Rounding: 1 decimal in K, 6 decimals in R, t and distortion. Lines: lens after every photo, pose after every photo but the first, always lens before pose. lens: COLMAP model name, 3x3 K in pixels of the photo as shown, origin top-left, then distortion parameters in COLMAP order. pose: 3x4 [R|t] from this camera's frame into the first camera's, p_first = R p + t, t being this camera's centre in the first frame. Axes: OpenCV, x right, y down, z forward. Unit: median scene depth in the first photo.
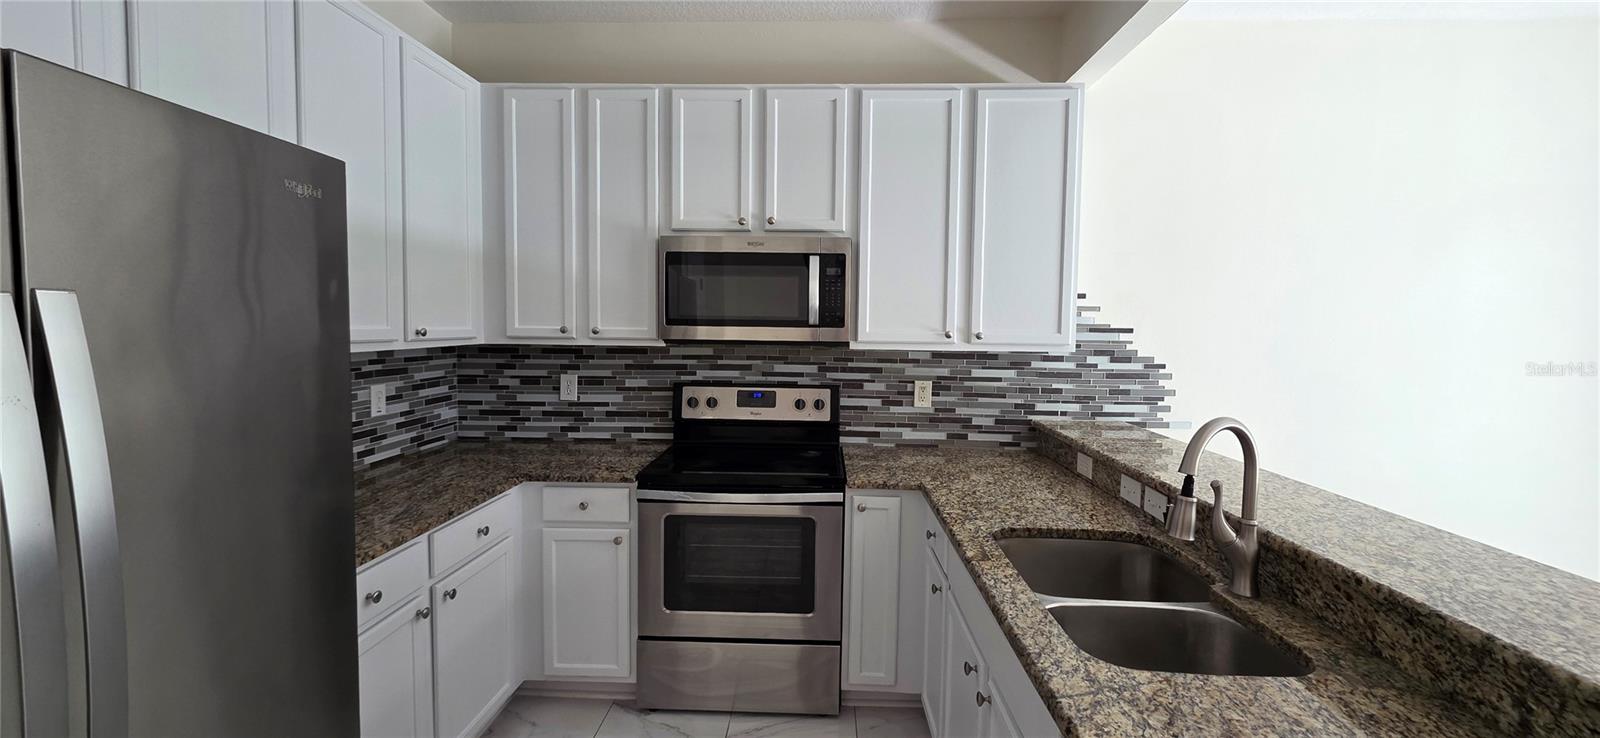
lens RADIAL K [[636.6, 0, 801.9], [0, 636.6, 357.5], [0, 0, 1]] dist [0.001556, -0.000468]
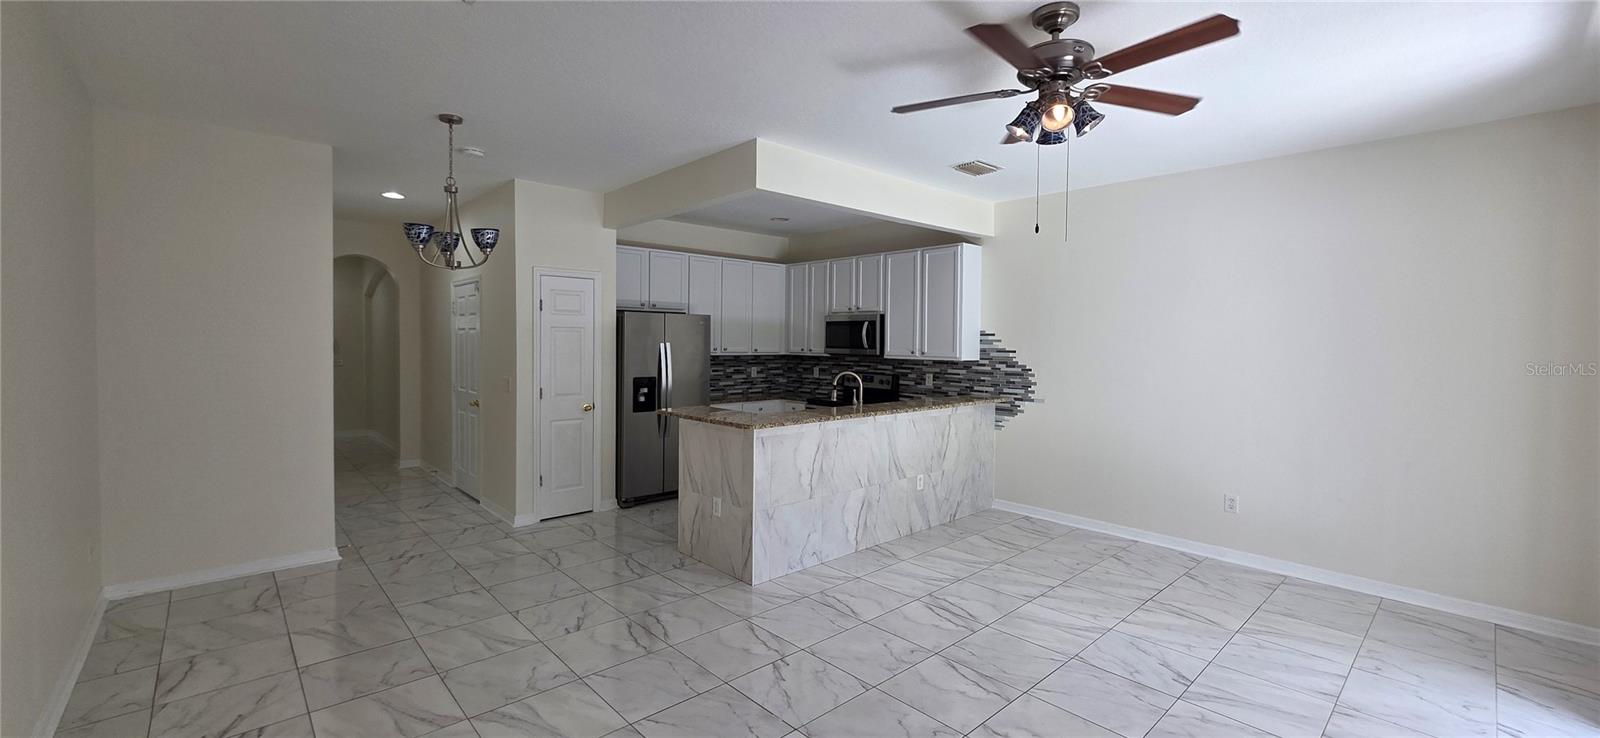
lens RADIAL K [[636.6, 0, 801.9], [0, 636.6, 357.5], [0, 0, 1]] dist [0.001556, -0.000468]
pose [[0.702864, 0.012936, -0.711206, 1.462290], [-0.040517, 0.998939, -0.021873, 0.046564], [0.710169, 0.044190, 0.702643, -0.873289]]
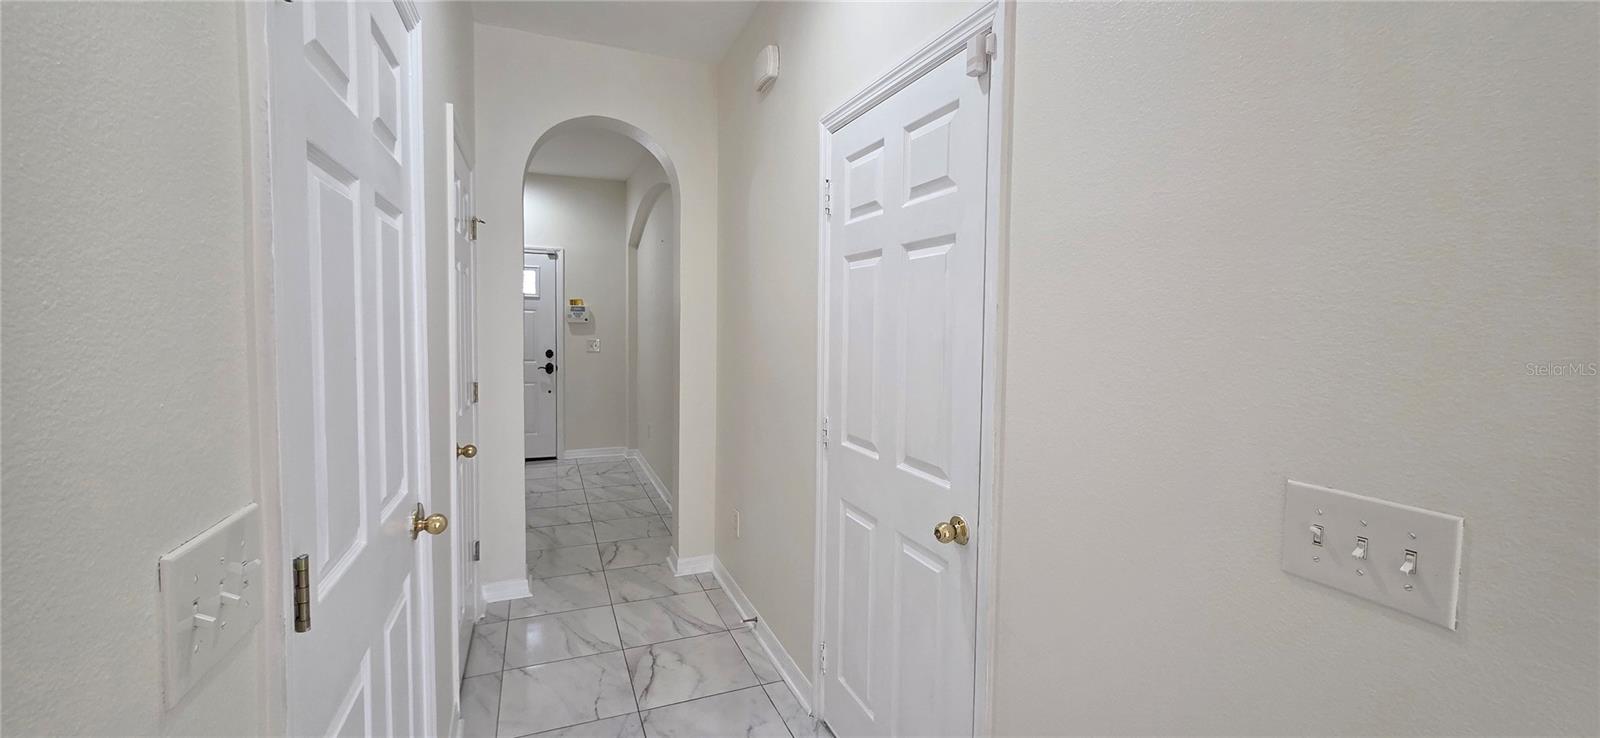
lens RADIAL K [[636.6, 0, 801.9], [0, 636.6, 357.5], [0, 0, 1]] dist [0.001556, -0.000468]
pose [[0.413181, 0.044297, -0.909571, -0.316837], [-0.059207, 0.998010, 0.021709, 0.045647], [0.908722, 0.044883, 0.414981, -0.507640]]
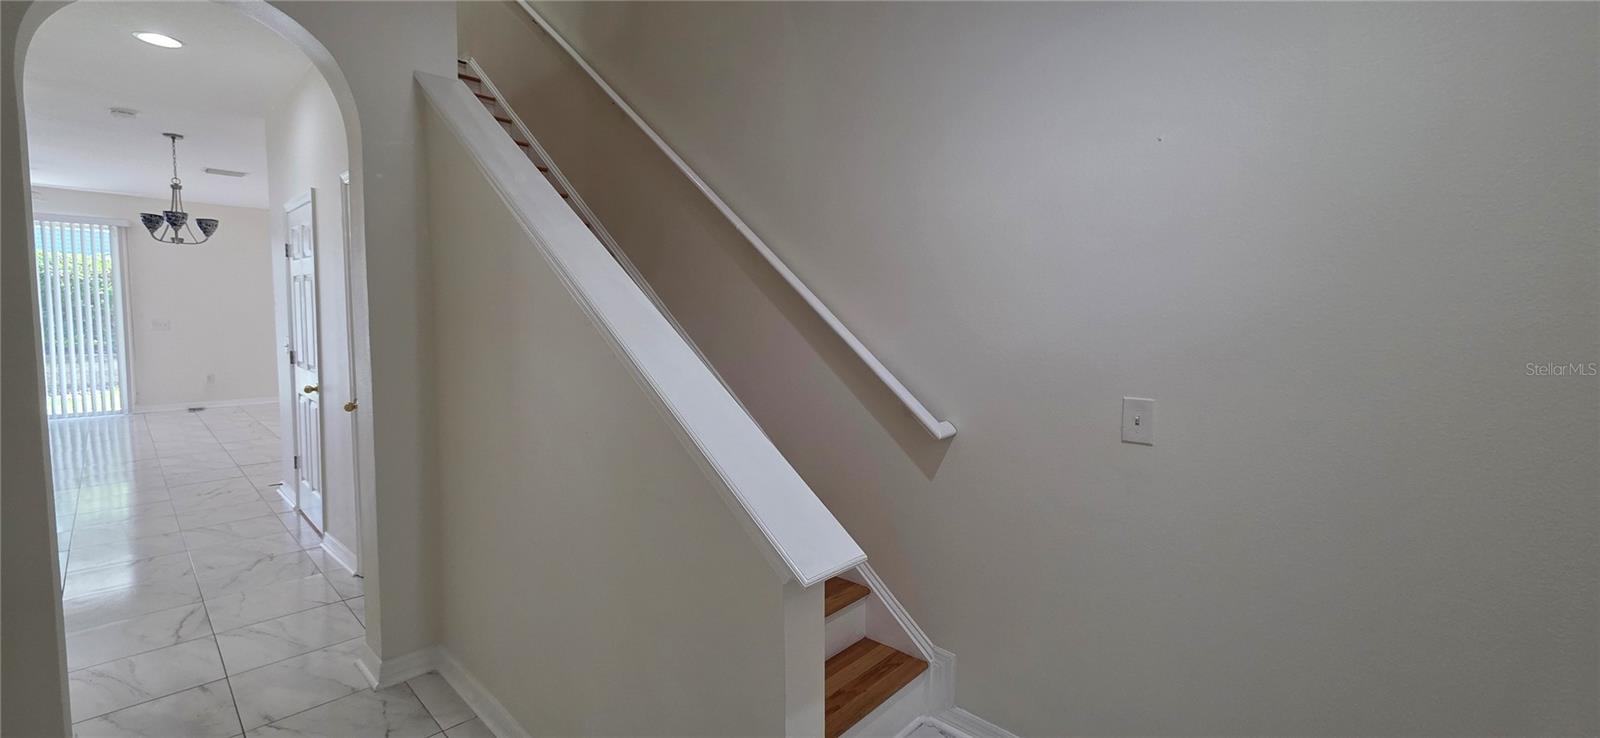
lens RADIAL K [[636.6, 0, 801.9], [0, 636.6, 357.5], [0, 0, 1]] dist [0.001556, -0.000468]
pose [[-0.756936, -0.068923, 0.649844, -2.534385], [0.014630, 0.992386, 0.122295, -0.003699], [-0.653325, 0.102076, -0.750165, -0.237497]]
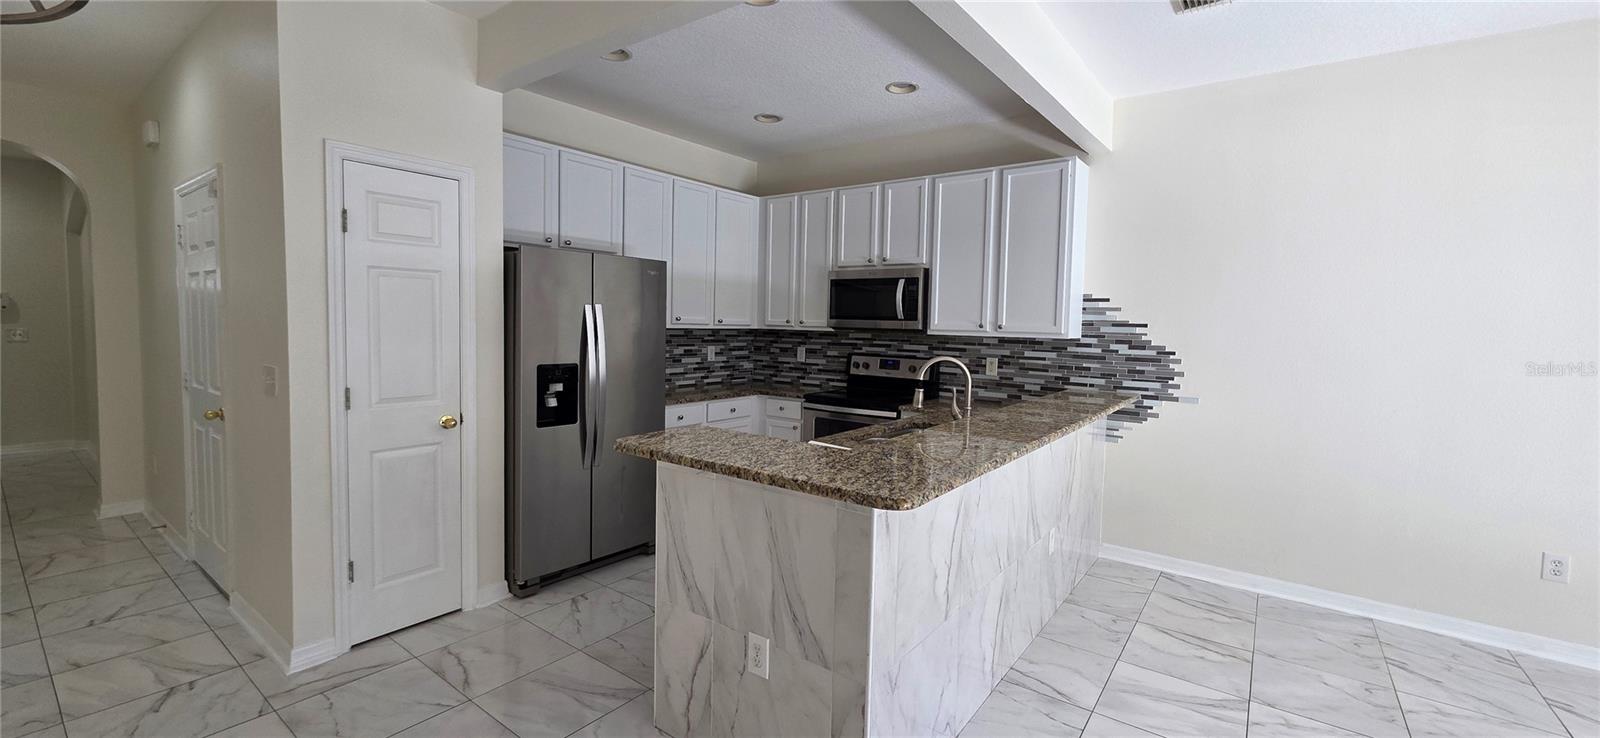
lens RADIAL K [[636.6, 0, 801.9], [0, 636.6, 357.5], [0, 0, 1]] dist [0.001556, -0.000468]
pose [[0.819455, 0.038139, -0.571873, 0.688541], [-0.043196, 0.999055, 0.004732, 0.048532], [0.571513, 0.020825, 0.820329, -0.493034]]
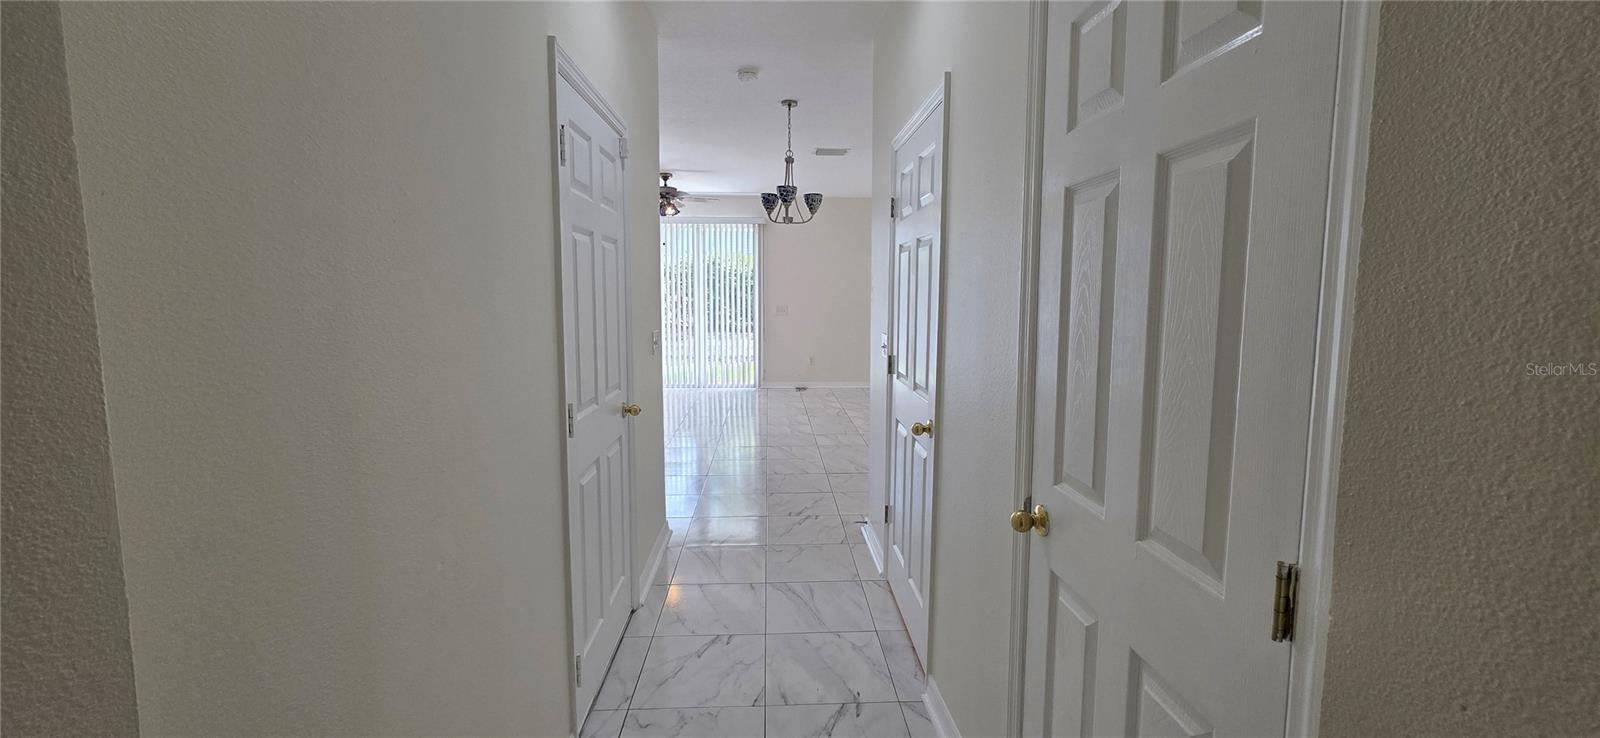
lens RADIAL K [[636.6, 0, 801.9], [0, 636.6, 357.5], [0, 0, 1]] dist [0.001556, -0.000468]
pose [[-0.086259, -0.113144, 0.989827, -1.649451], [0.051827, 0.991675, 0.117872, 0.021594], [-0.994924, 0.061467, -0.079677, -0.354948]]
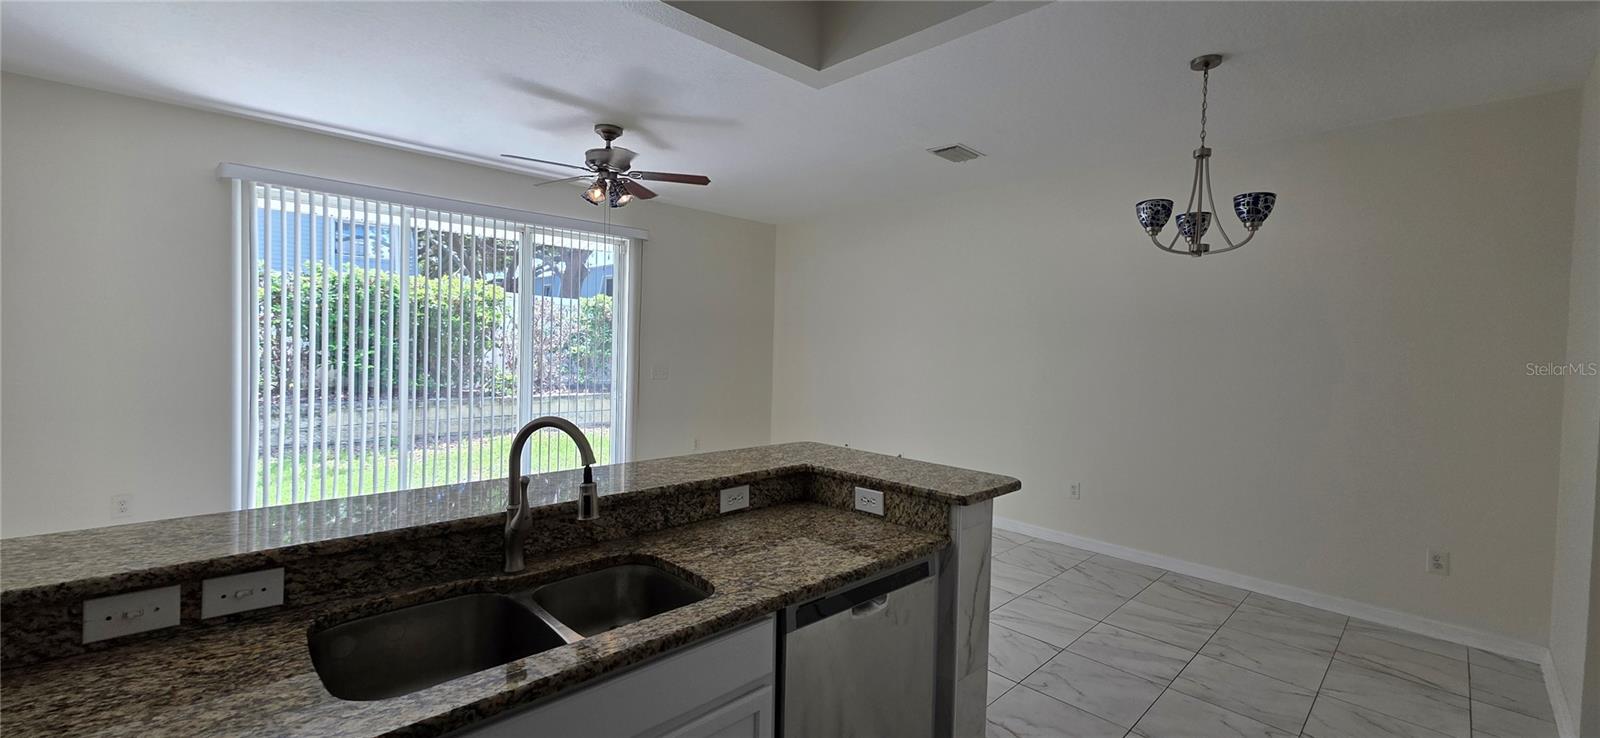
lens RADIAL K [[636.6, 0, 801.9], [0, 636.6, 357.5], [0, 0, 1]] dist [0.001556, -0.000468]
pose [[-0.721525, -0.050457, 0.690547, -0.218083], [0.001342, 0.997237, 0.074269, -0.046112], [-0.692387, 0.054514, -0.719464, 0.690232]]
